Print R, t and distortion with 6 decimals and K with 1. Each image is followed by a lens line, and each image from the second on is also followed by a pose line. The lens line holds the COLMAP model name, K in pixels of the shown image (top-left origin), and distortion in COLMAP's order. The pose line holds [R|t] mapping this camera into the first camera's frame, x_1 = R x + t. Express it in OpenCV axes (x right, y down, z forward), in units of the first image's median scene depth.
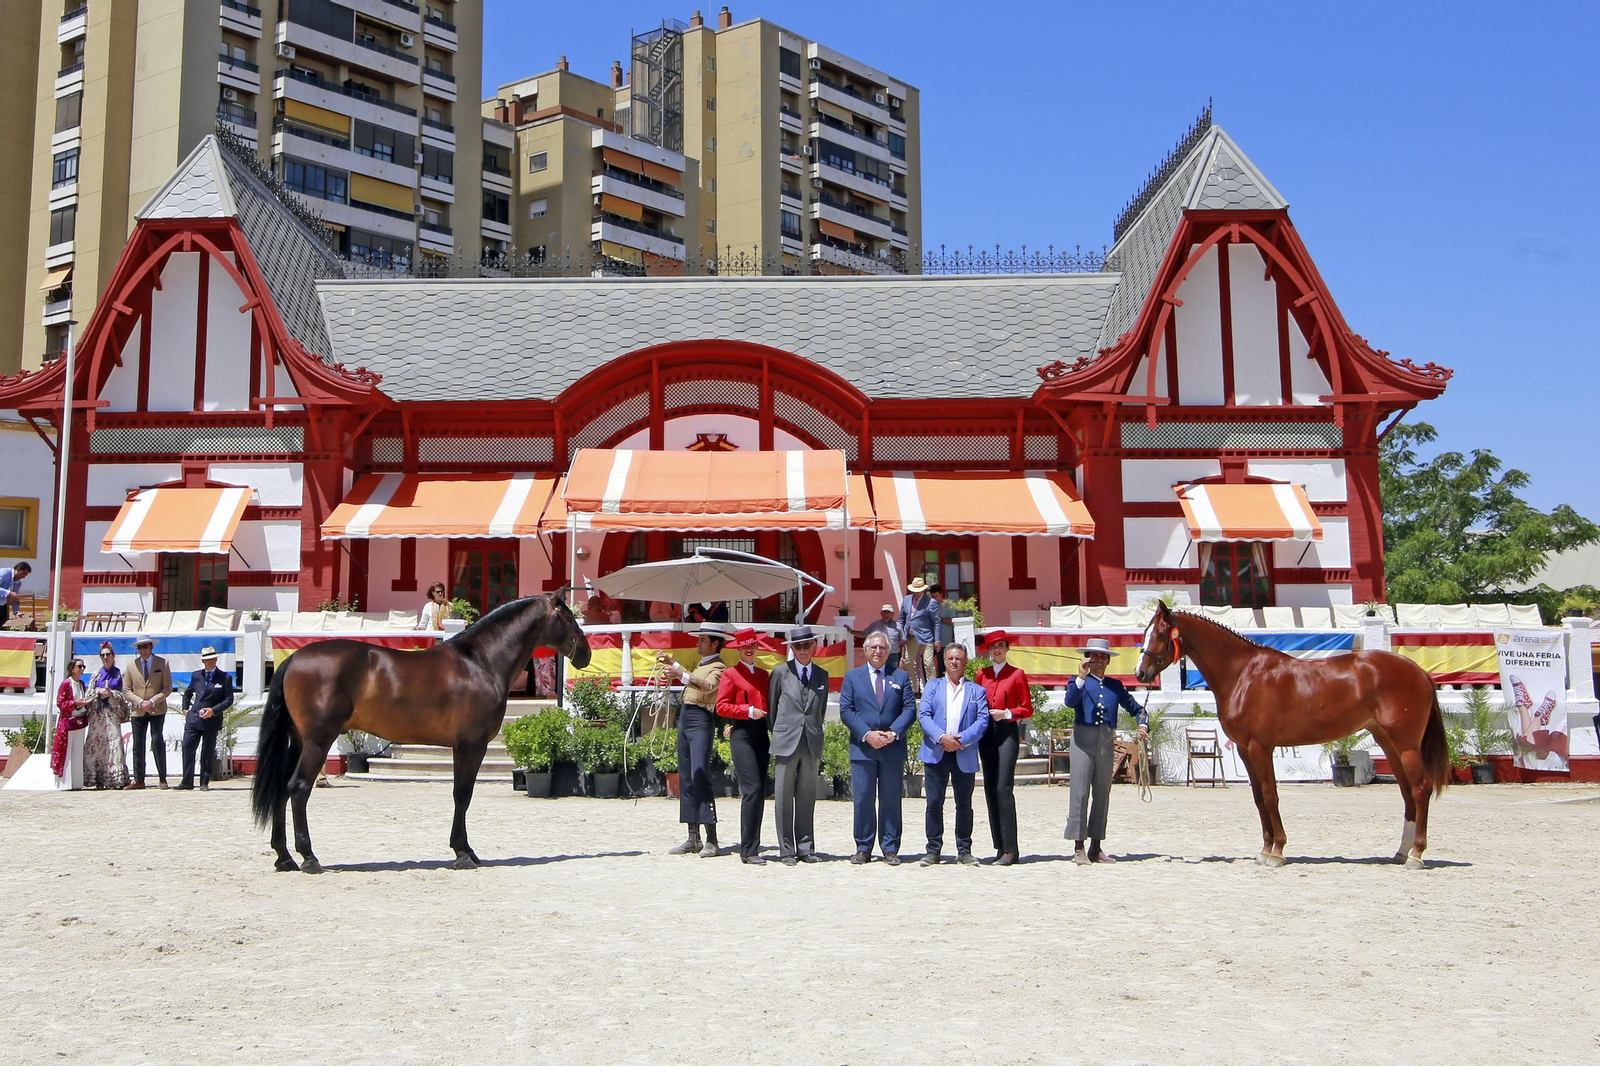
lens RADIAL K [[4856.9, 0, 800.0], [0, 4856.9, 533.0], [0, 0, 1]] dist [-0.319543, -0.232020]
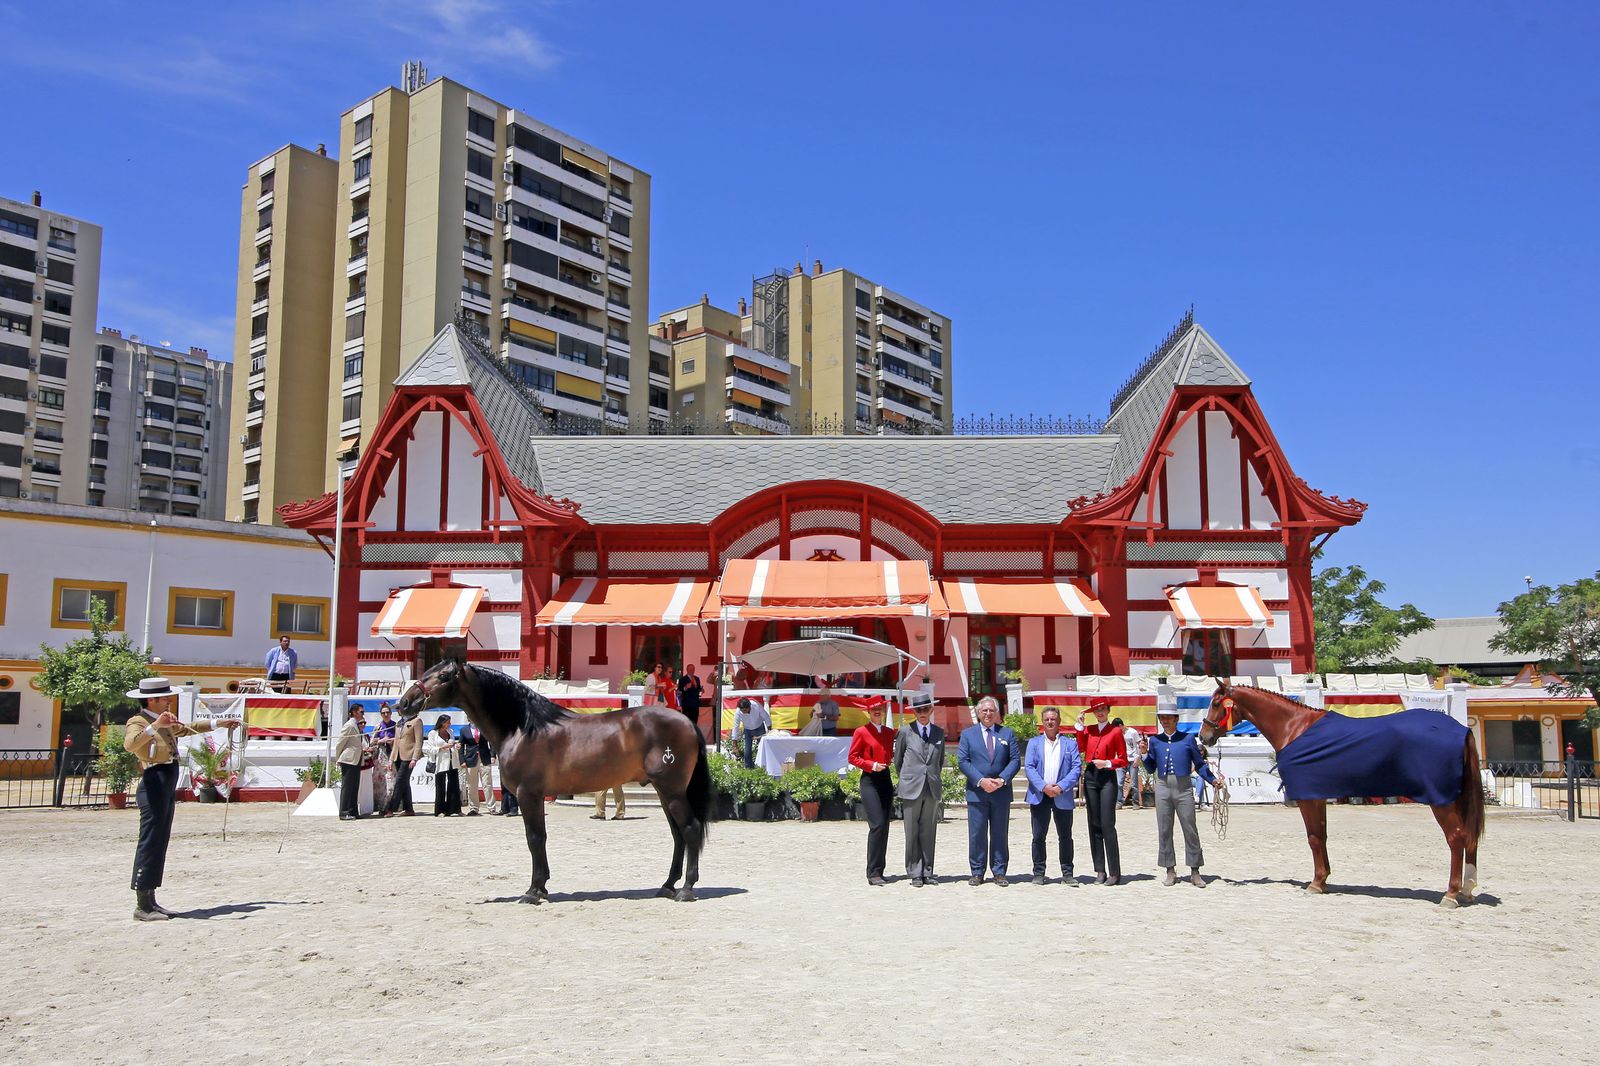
lens RADIAL K [[4856.9, 0, 800.0], [0, 4856.9, 533.0], [0, 0, 1]] dist [-0.319543, -0.232020]
pose [[0.999051, -0.001186, -0.043529, 0.033976], [0.000594, 0.999907, -0.013617, -0.006869], [0.043541, 0.013578, 0.998959, -0.352000]]
